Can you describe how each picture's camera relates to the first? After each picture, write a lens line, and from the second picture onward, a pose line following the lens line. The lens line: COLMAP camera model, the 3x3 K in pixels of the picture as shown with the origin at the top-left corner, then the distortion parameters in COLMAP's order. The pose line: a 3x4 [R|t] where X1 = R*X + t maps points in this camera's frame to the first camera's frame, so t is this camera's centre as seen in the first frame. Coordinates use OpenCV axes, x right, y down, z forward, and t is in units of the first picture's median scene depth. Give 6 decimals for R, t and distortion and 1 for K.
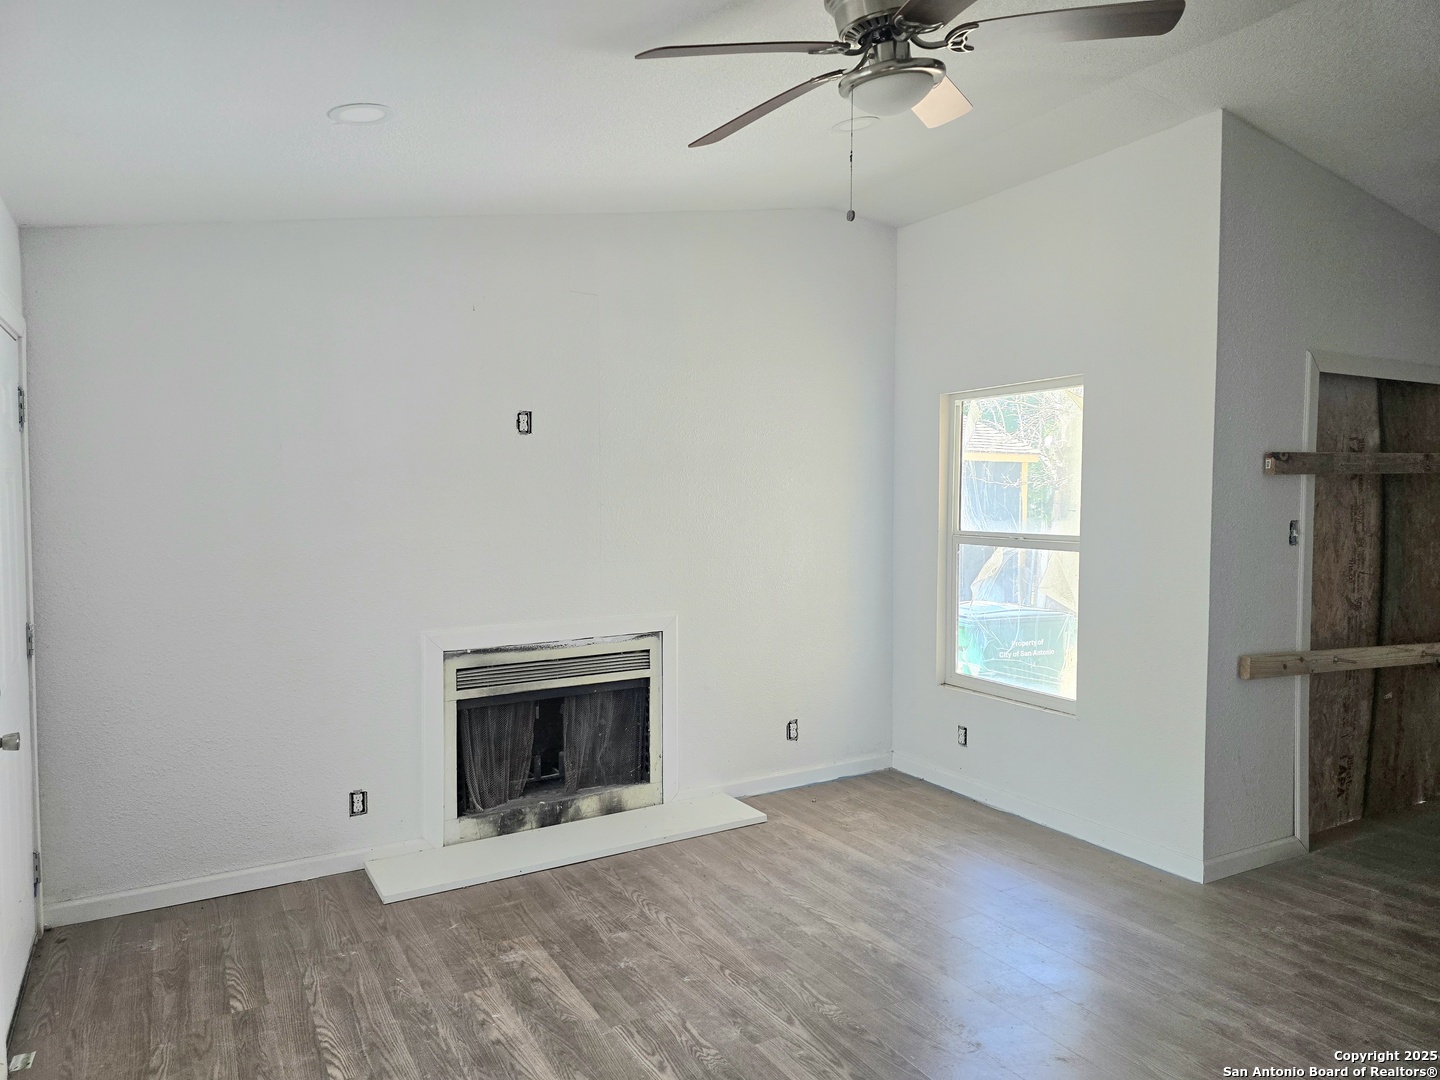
lens RADIAL K [[966.7, 0, 722.3], [0, 966.7, 533.9], [0, 0, 1]] dist [0.072118, -0.061843]
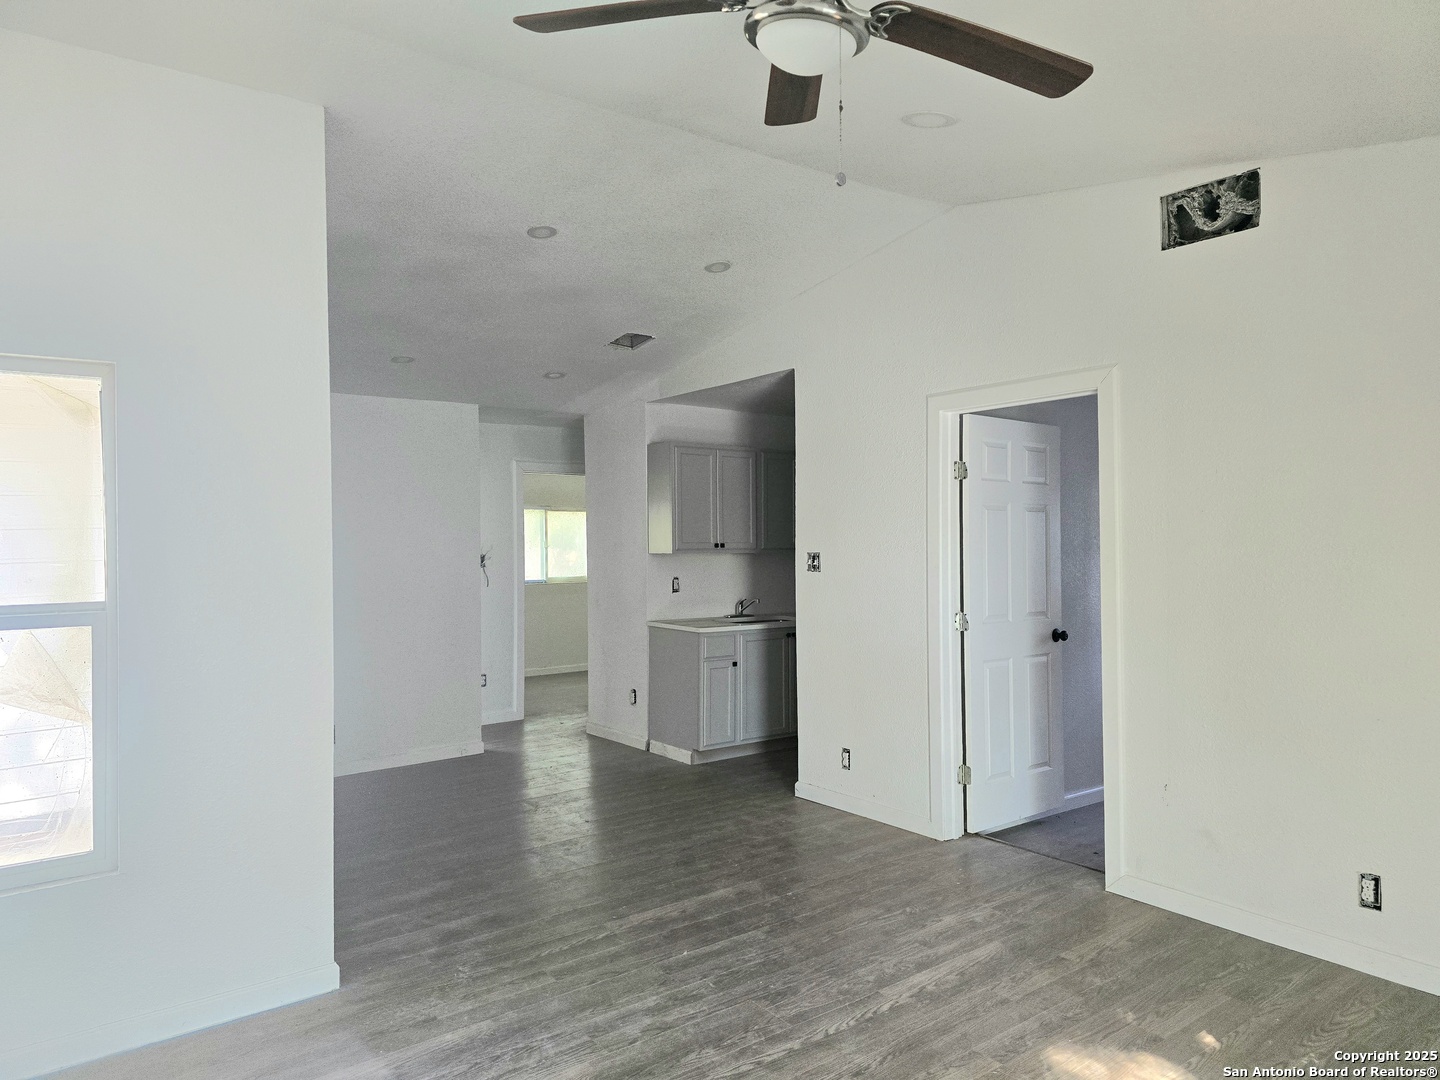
lens RADIAL K [[966.7, 0, 722.3], [0, 966.7, 533.9], [0, 0, 1]] dist [0.072118, -0.061843]
pose [[-0.124071, 0.008441, 0.992237, -0.463260], [0.059407, 0.998233, -0.001064, -0.023062], [-0.990493, 0.058814, -0.124353, 0.847945]]
